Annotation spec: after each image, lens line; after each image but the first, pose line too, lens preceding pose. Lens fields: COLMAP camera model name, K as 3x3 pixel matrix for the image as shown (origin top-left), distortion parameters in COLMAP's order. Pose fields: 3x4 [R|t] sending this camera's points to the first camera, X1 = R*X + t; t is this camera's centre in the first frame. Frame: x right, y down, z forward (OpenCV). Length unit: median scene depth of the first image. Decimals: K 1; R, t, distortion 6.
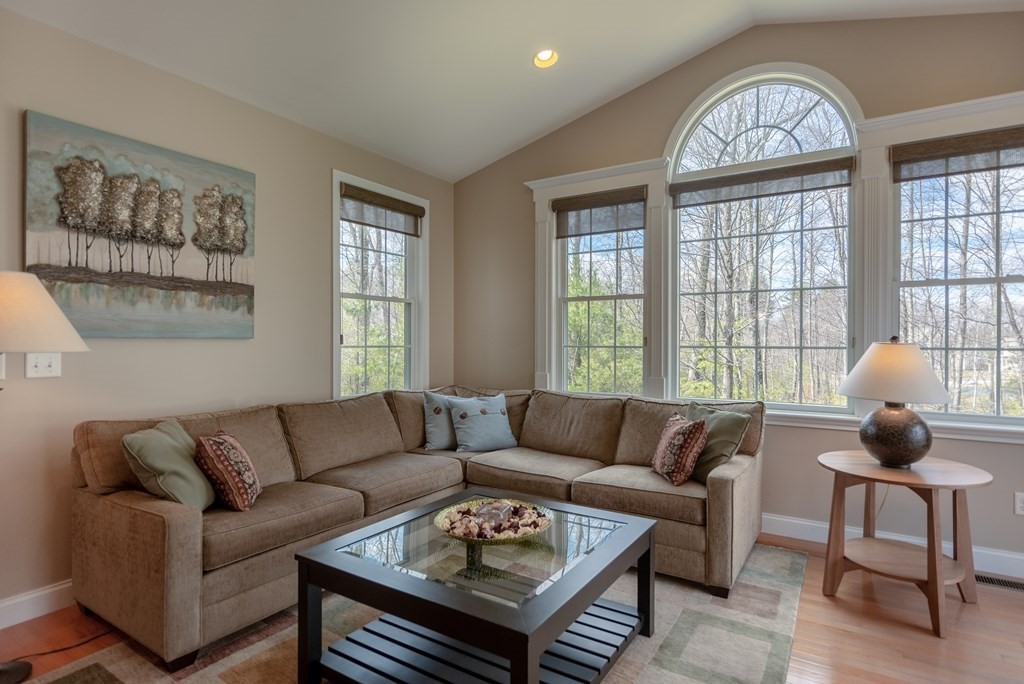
lens RADIAL K [[512.7, 0, 549.6], [0, 512.7, 346.0], [0, 0, 1]] dist [-0.001605, -0.000267]
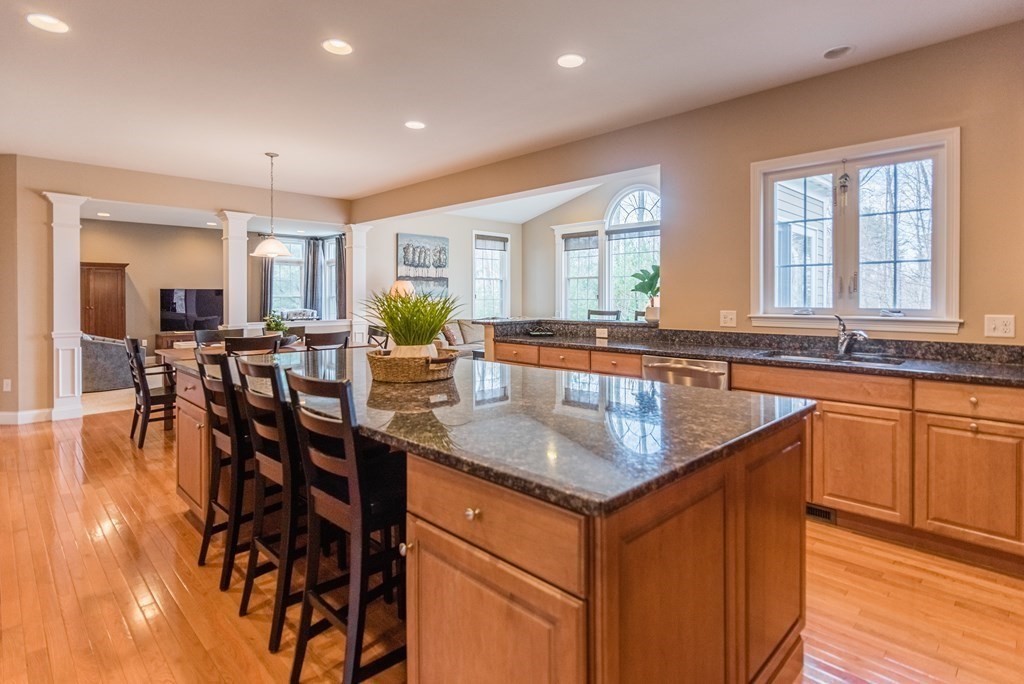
lens RADIAL K [[523.8, 0, 518.6], [0, 523.8, 303.2], [0, 0, 1]] dist [0.001632, 0.000226]
pose [[0.969632, -0.000360, -0.244567, 0.522330], [0.001593, 0.999987, 0.004841, 0.009881], [0.244562, -0.005083, 0.969620, -1.760301]]
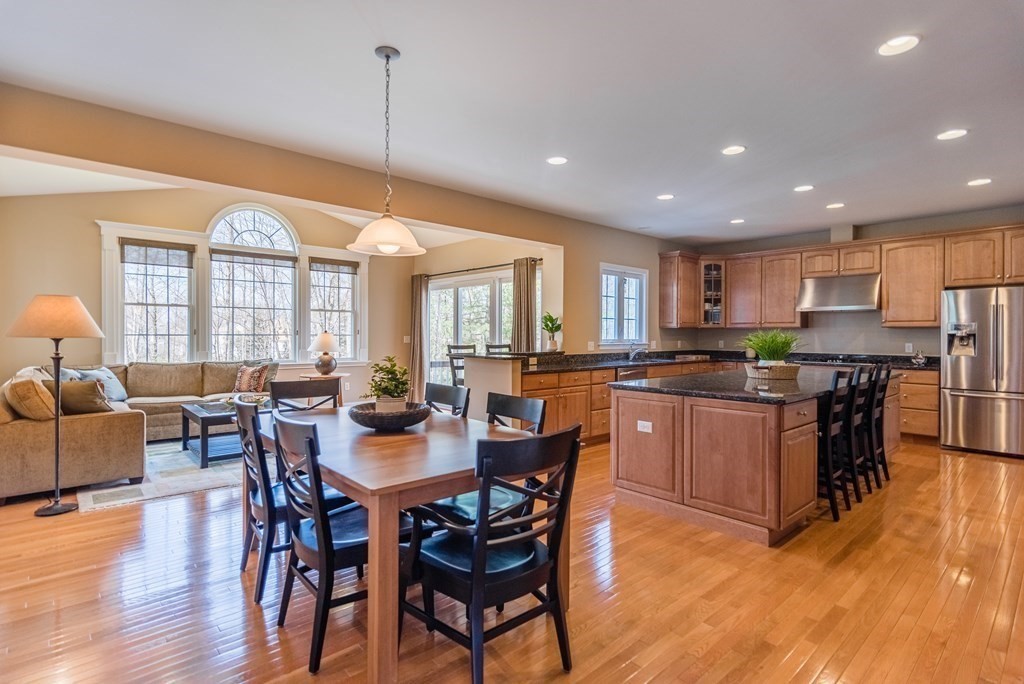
lens RADIAL K [[509.1, 0, 512.7], [0, 509.1, 345.1], [0, 0, 1]] dist [0.014693, 0.000214]
pose [[0.300661, -0.021895, 0.953480, -1.478996], [0.001465, 0.999746, 0.022495, -0.001096], [-0.953730, -0.005366, 0.300617, -0.749658]]
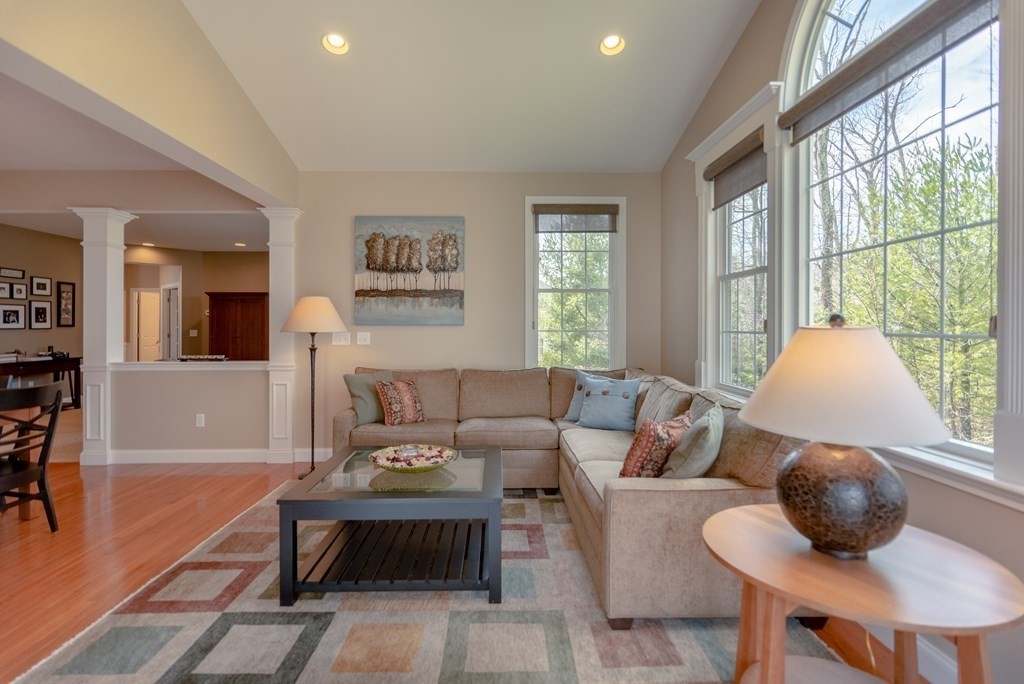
lens RADIAL K [[503.1, 0, 509.0], [0, 503.1, 327.8], [0, 0, 1]] dist [0.001903, 0.000244]
pose [[0.528928, 0.001269, -0.848666, 0.780349], [-0.005103, 0.999986, -0.001685, -0.004548], [0.848651, 0.005222, 0.528927, 0.332165]]
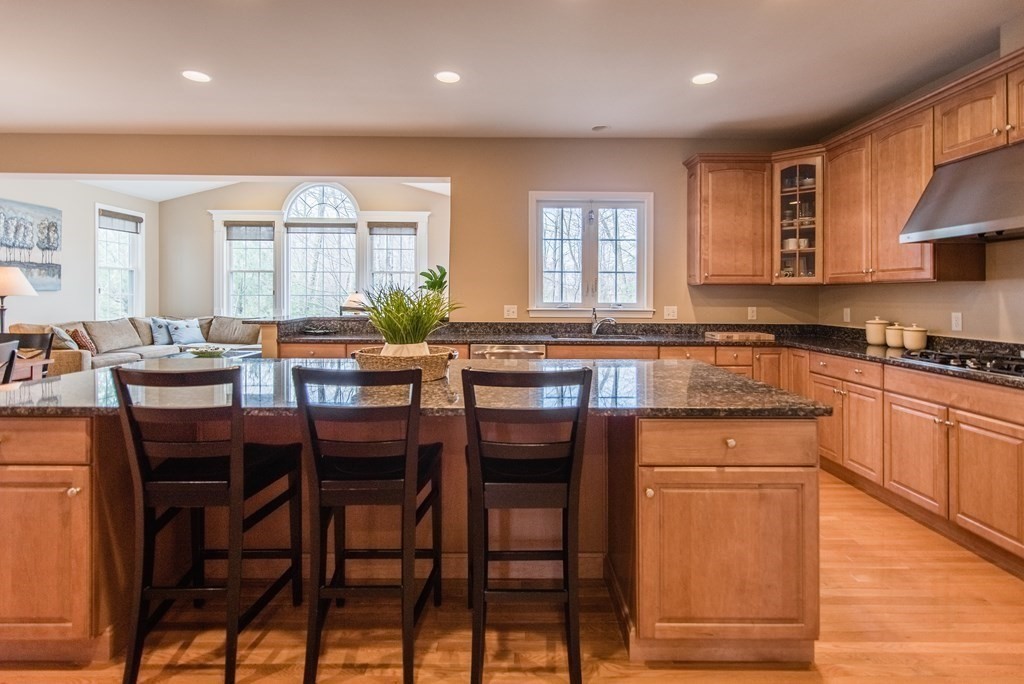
lens RADIAL K [[518.6, 0, 510.2], [0, 518.6, 298.0], [0, 0, 1]] dist [0.001807, 0.001184]
pose [[0.858965, -0.000288, 0.512035, -0.098456], [-0.001210, 0.999996, 0.002593, 0.008259], [-0.512033, -0.002847, 0.858961, -1.756896]]
